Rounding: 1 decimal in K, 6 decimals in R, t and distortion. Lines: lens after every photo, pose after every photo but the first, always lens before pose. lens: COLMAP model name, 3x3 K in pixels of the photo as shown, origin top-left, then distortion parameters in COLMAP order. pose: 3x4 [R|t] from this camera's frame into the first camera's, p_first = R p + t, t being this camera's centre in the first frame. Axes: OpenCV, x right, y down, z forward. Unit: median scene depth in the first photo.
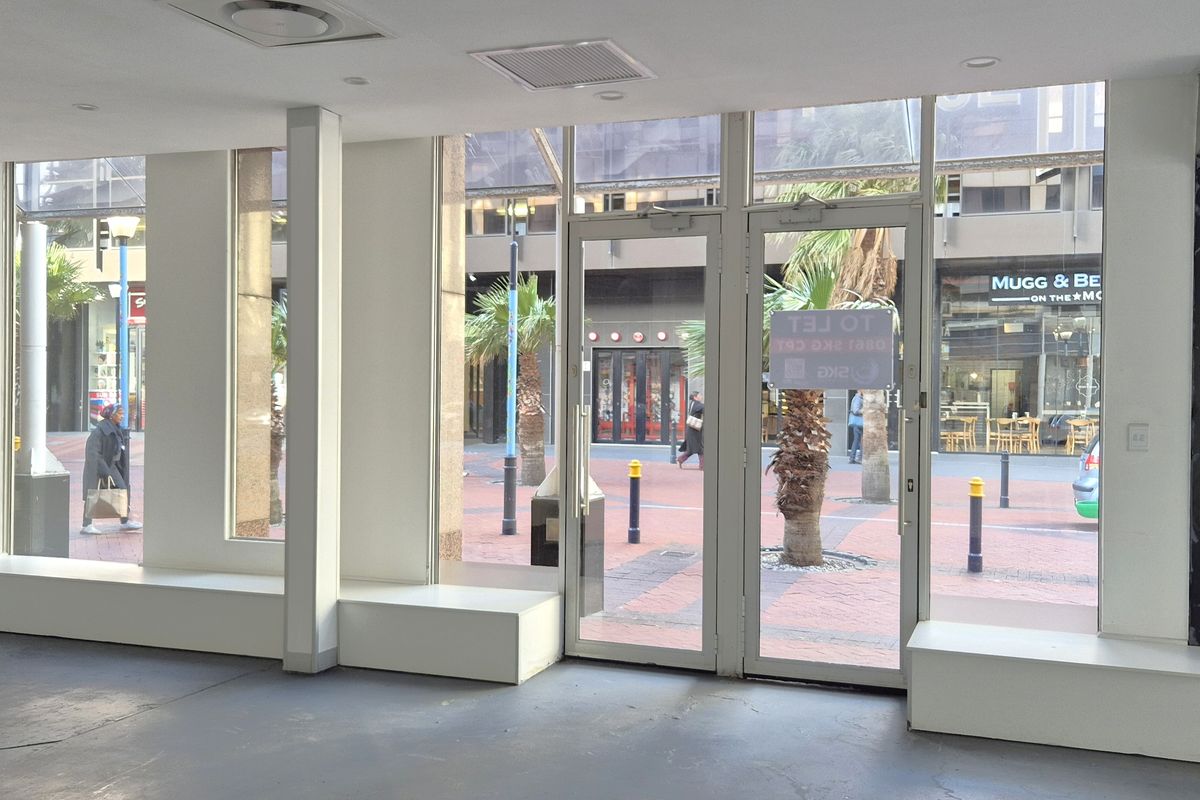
lens RADIAL K [[1175.9, 0, 571.5], [0, 1175.9, 395.6], [0, 0, 1]] dist [0.057713, 0.000000]
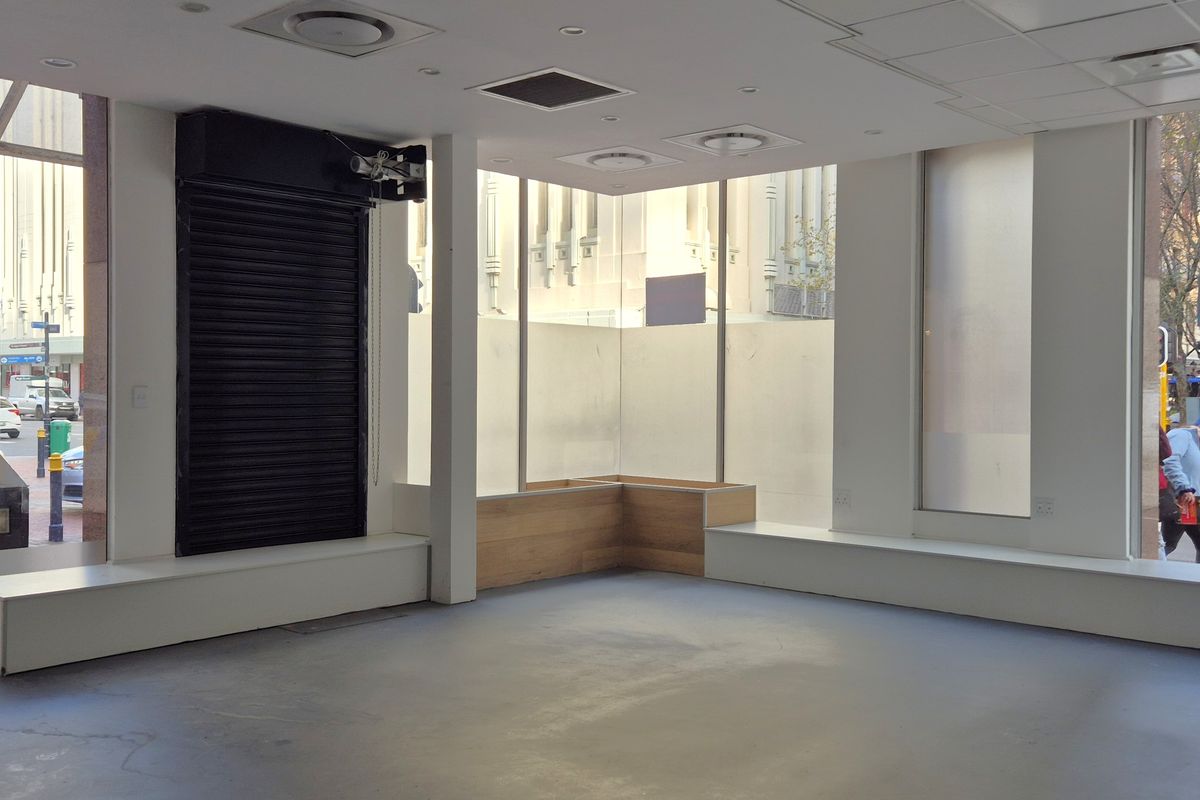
lens RADIAL K [[1175.9, 0, 637.5], [0, 1175.9, 385.8], [0, 0, 1]] dist [0.057713, 0.000000]
pose [[0.308373, -0.008826, 0.951225, -0.544128], [0.003677, 0.999961, 0.008086, 0.015456], [-0.951258, 0.001004, 0.308393, 0.131021]]
